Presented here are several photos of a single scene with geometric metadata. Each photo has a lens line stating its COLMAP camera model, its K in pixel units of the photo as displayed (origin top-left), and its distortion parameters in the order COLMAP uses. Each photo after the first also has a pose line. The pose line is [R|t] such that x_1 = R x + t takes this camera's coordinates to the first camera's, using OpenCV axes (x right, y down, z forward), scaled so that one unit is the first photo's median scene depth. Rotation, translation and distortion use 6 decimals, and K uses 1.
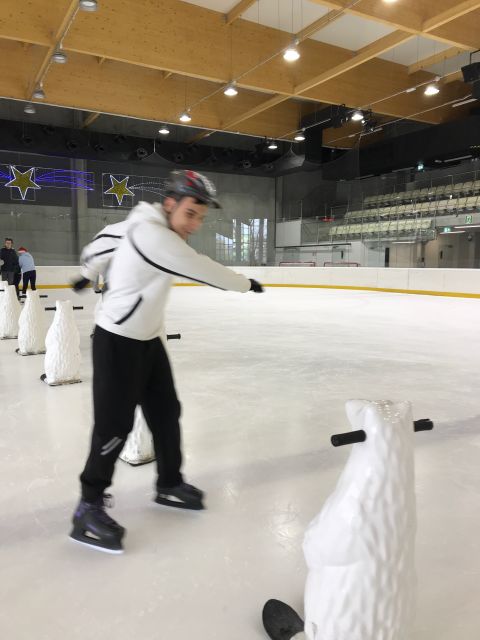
lens RADIAL K [[519.4, 0, 239.8], [0, 519.4, 316.3], [0, 0, 1]] dist [0.016530, -0.012244]
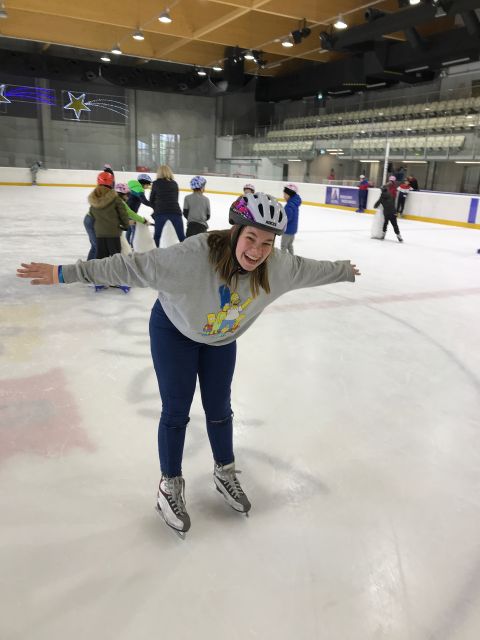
lens RADIAL K [[522.0, 0, 240.8], [0, 522.0, 318.6], [0, 0, 1]] dist [-0.006749, 0.023070]
pose [[0.998505, 0.048880, -0.024454, 0.219151], [-0.043866, 0.983602, 0.174936, 0.018483], [0.032604, -0.173602, 0.984276, -0.294592]]
